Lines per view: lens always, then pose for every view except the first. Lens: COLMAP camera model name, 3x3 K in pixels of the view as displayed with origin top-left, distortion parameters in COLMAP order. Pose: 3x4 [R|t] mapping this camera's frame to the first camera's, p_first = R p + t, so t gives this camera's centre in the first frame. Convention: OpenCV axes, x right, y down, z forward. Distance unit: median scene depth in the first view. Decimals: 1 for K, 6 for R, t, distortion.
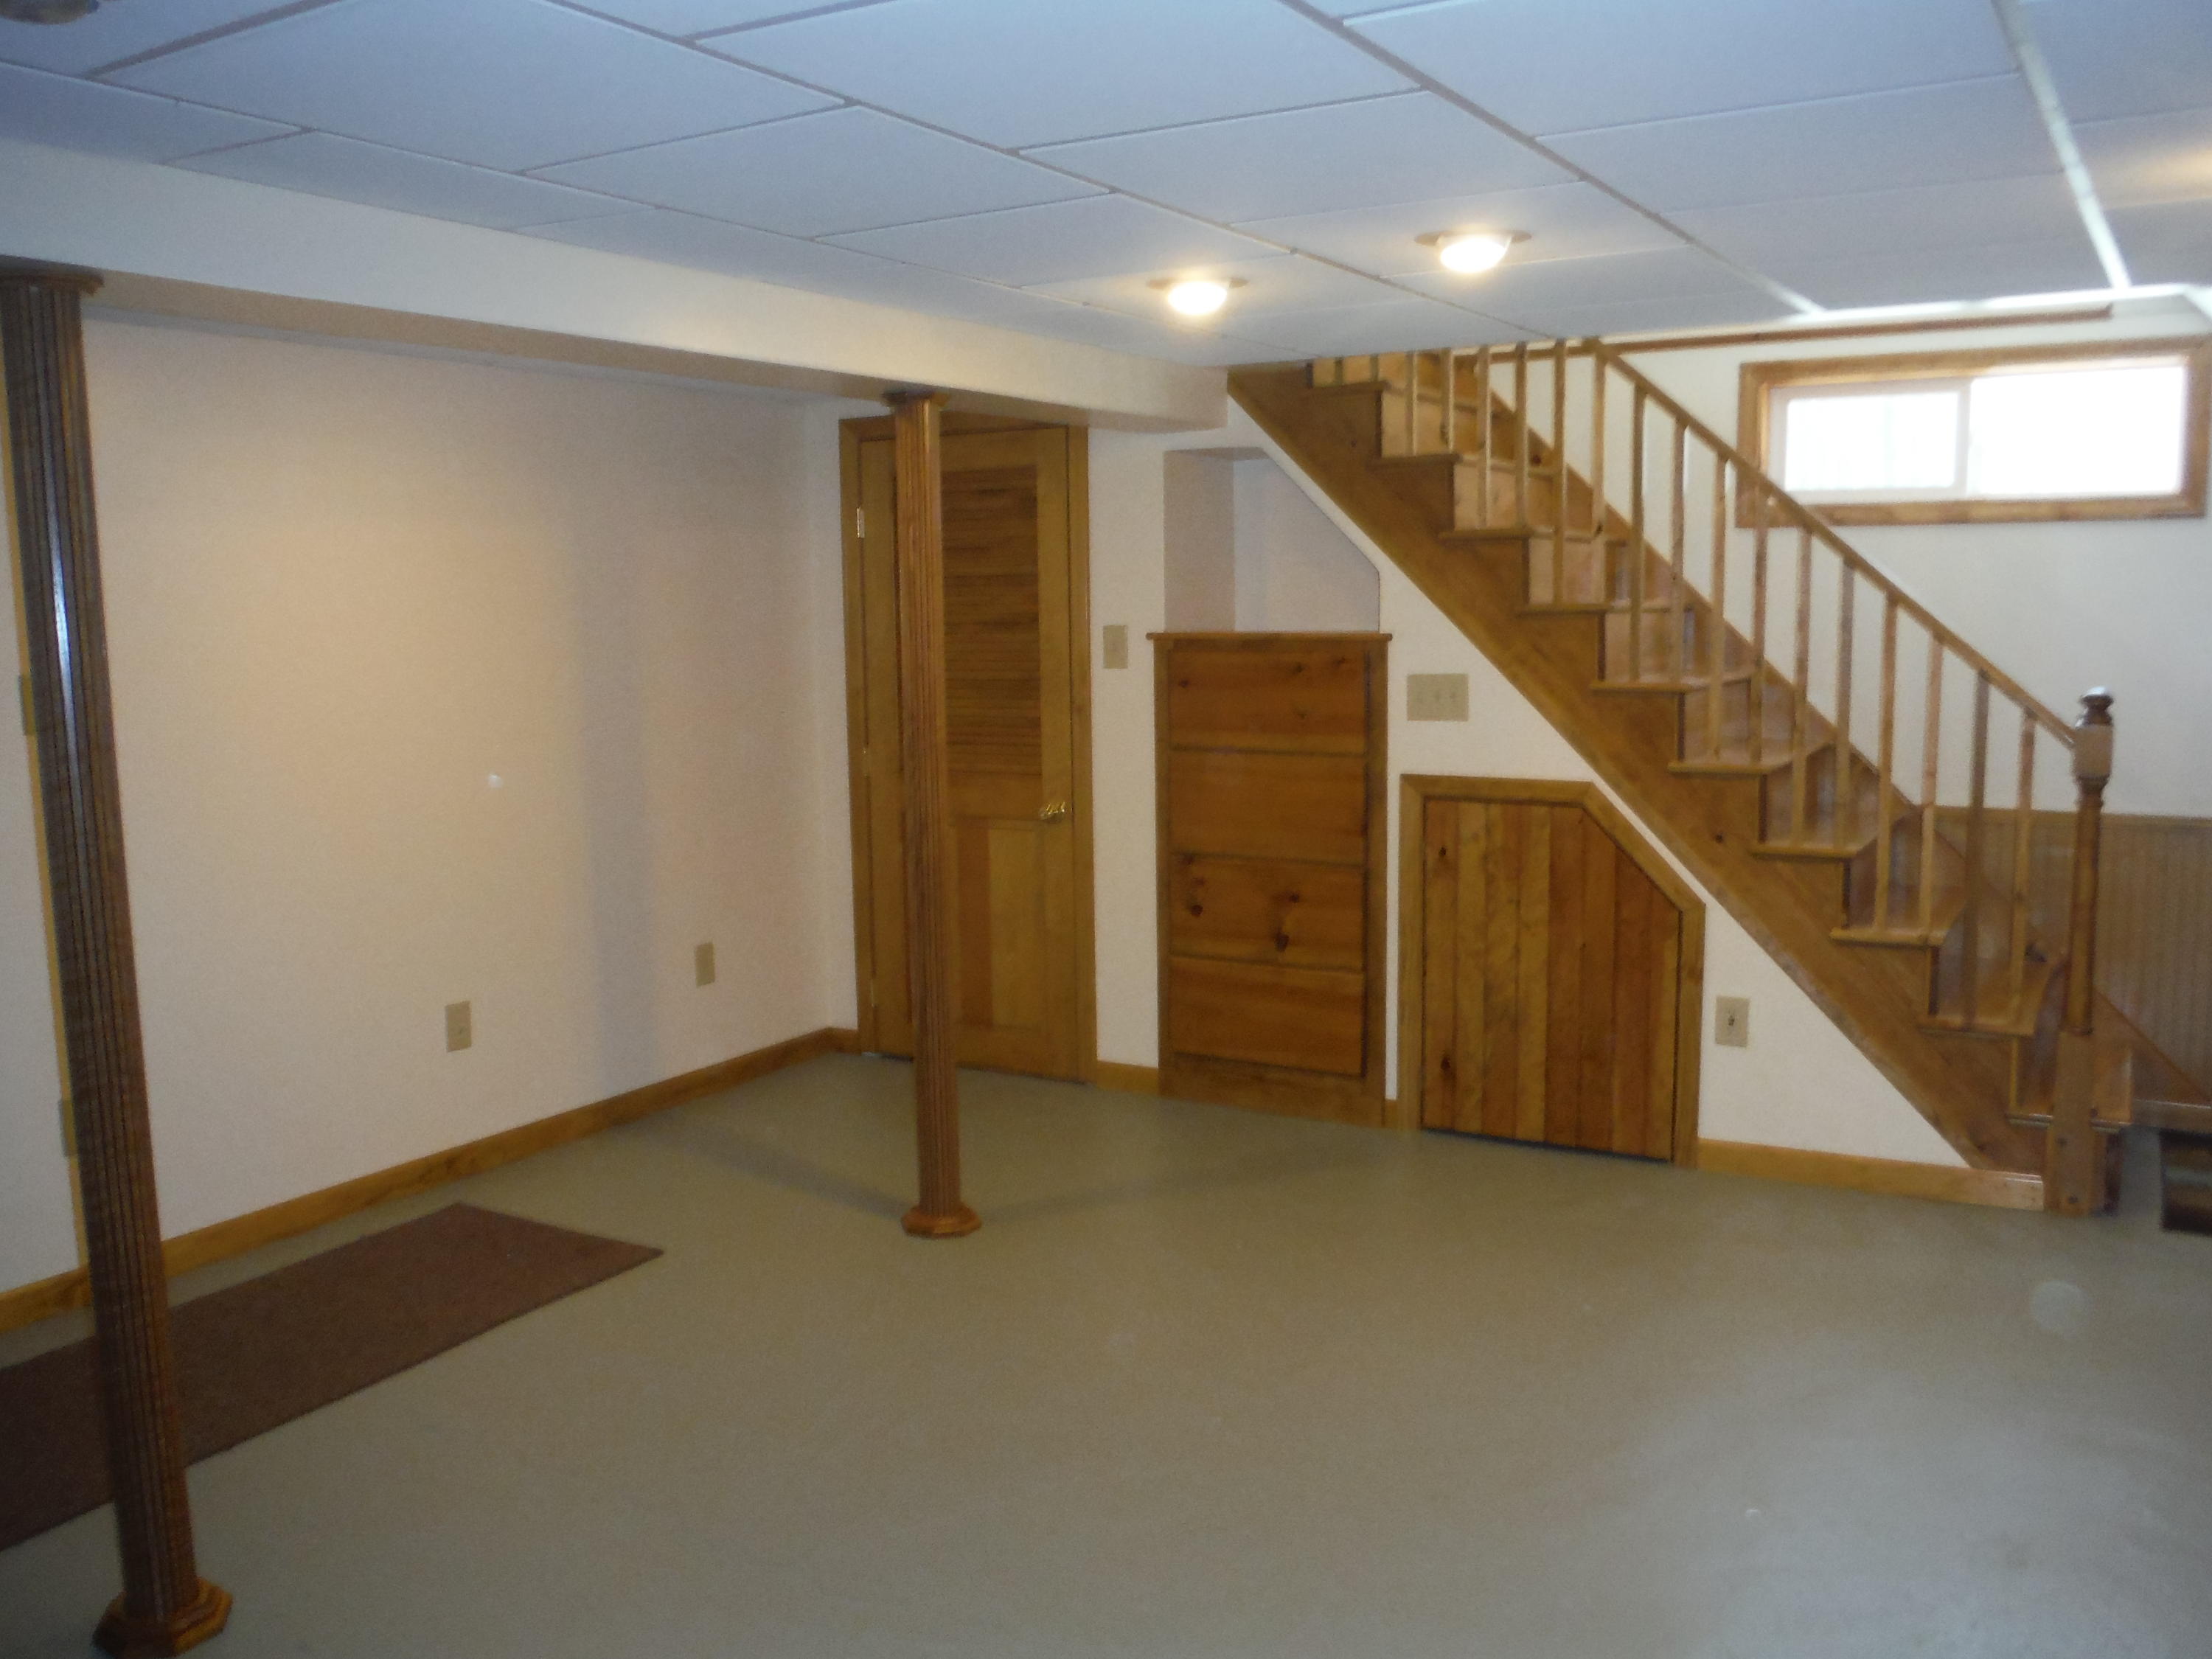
lens RADIAL K [[1871.3, 0, 1114.2], [0, 1871.3, 846.9], [0, 0, 1]] dist [-0.042824, 0.002444]
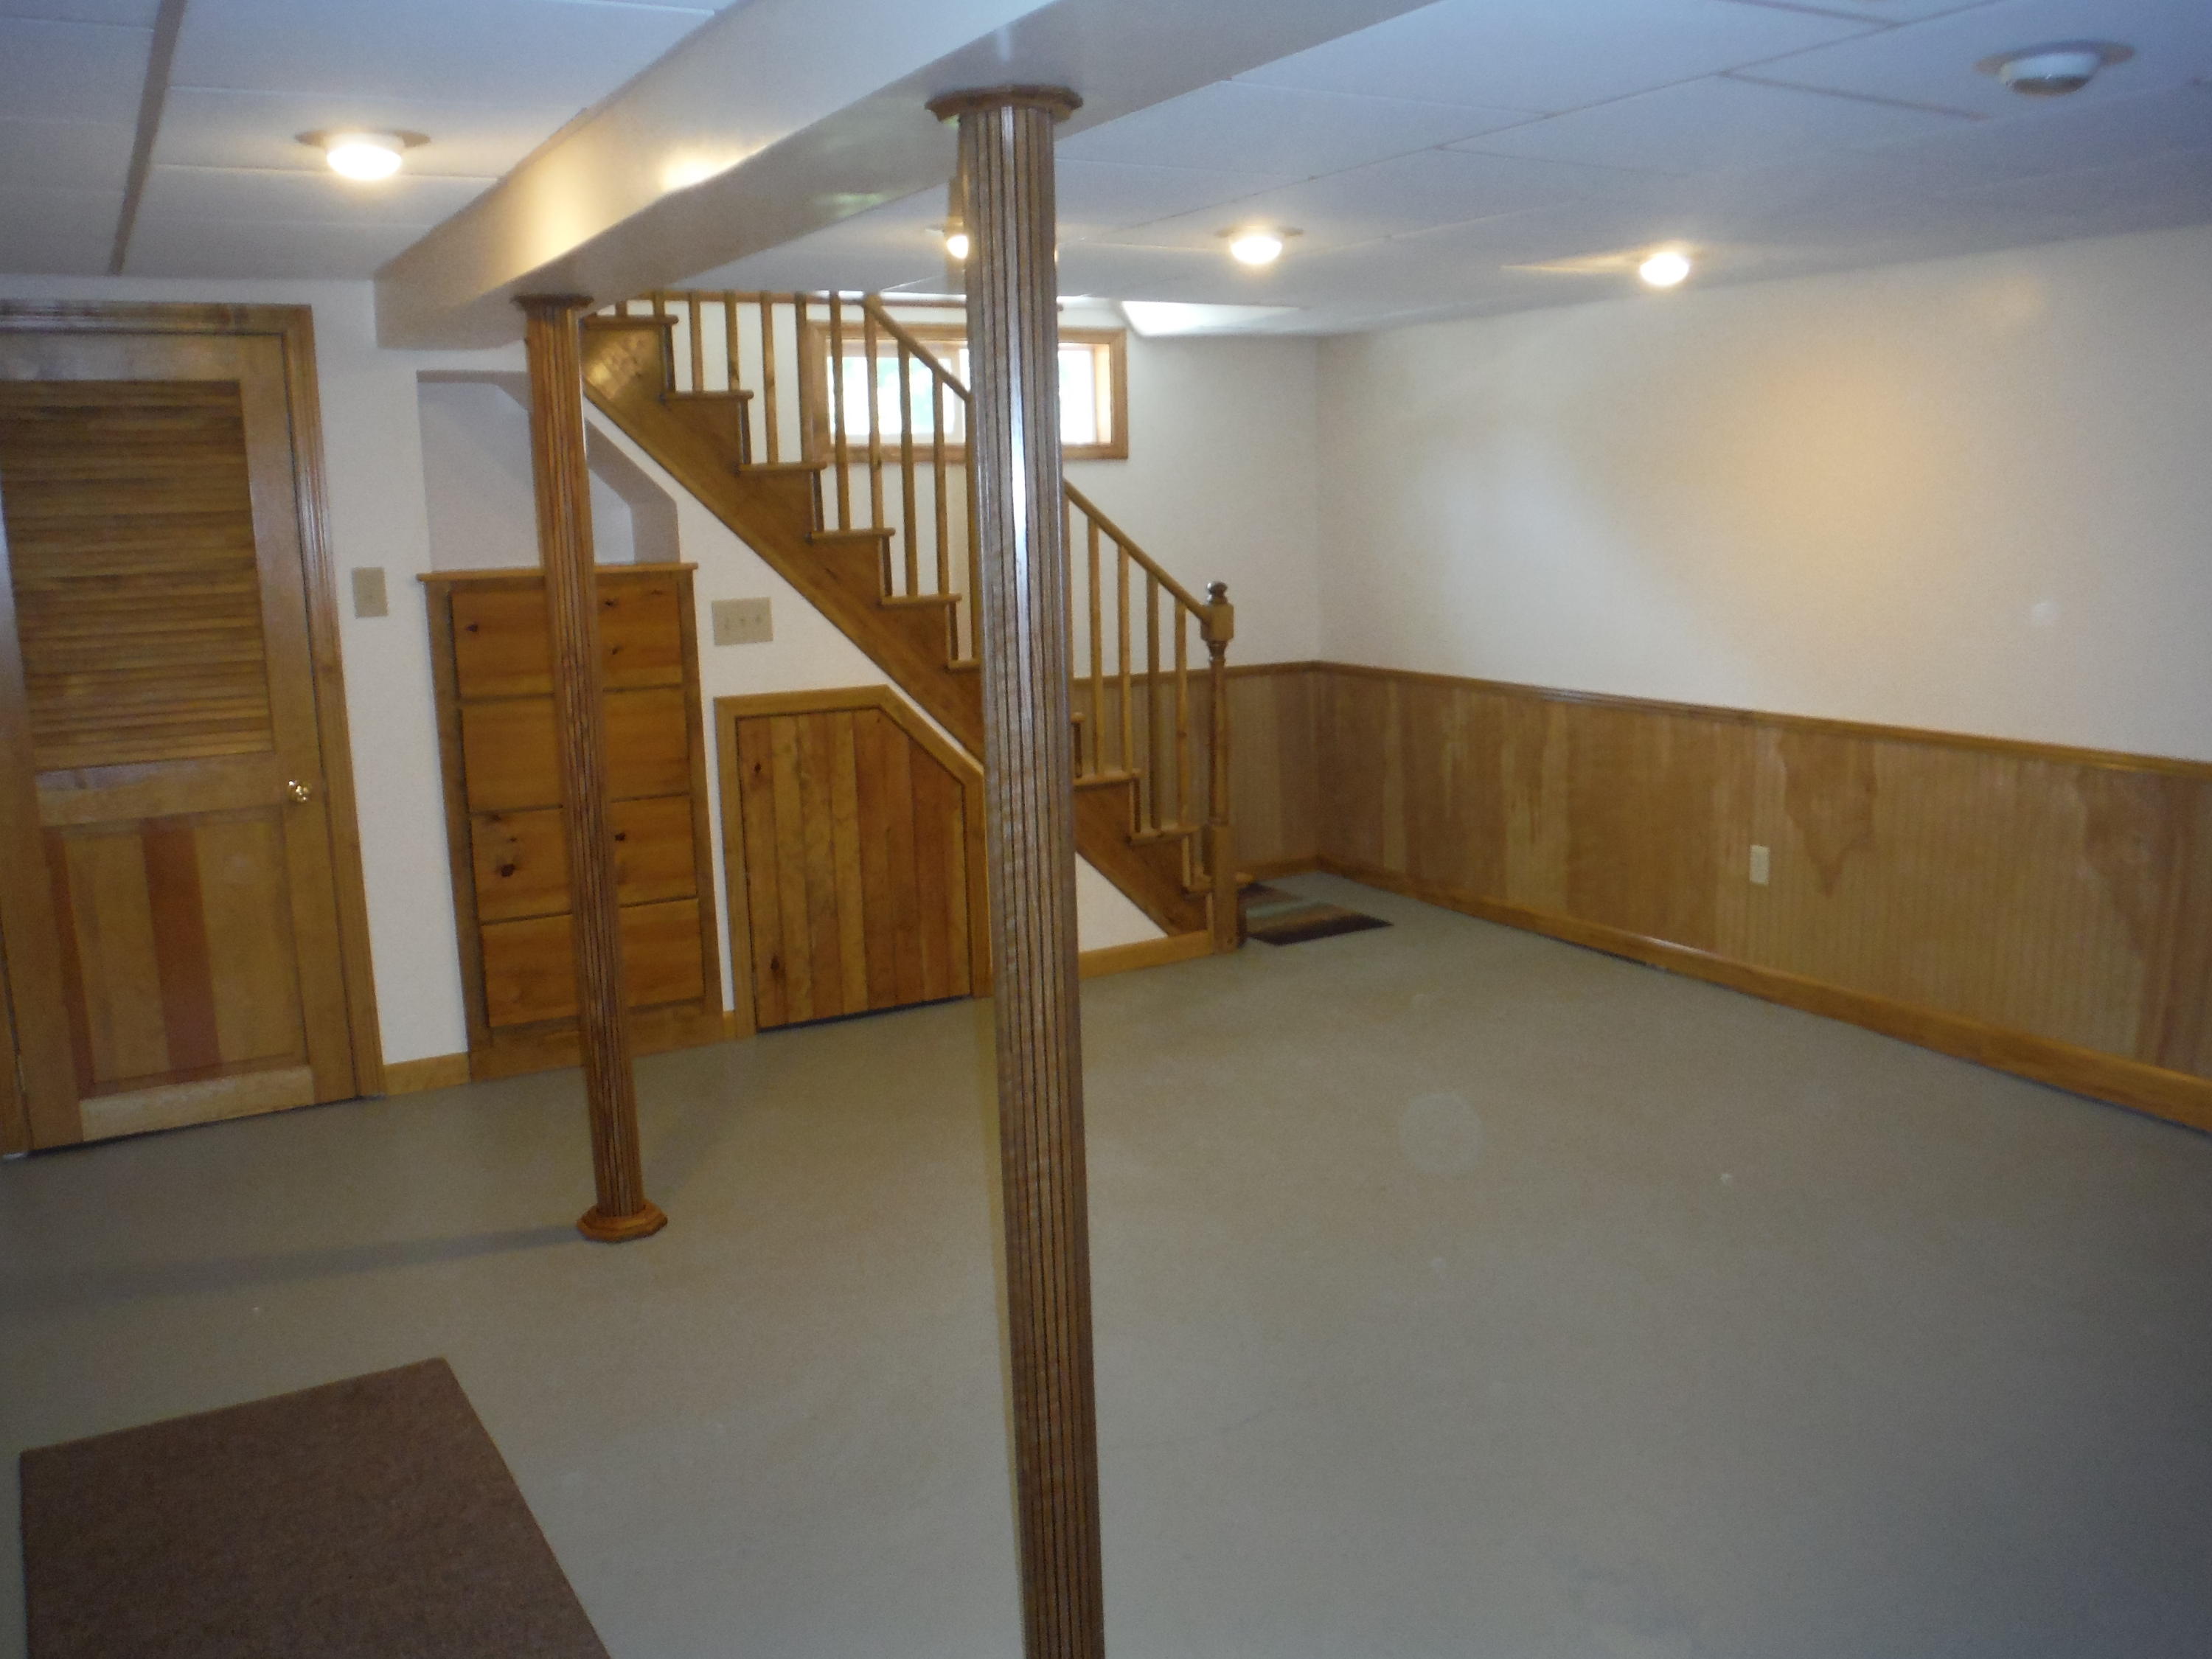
lens RADIAL K [[1871.3, 0, 1115.2], [0, 1871.3, 816.6], [0, 0, 1]] dist [-0.042824, 0.002444]
pose [[0.507444, -0.149538, 0.848610, -0.632445], [0.129453, 0.986879, 0.096494, -0.046392], [-0.851905, 0.060890, 0.520144, 0.280537]]
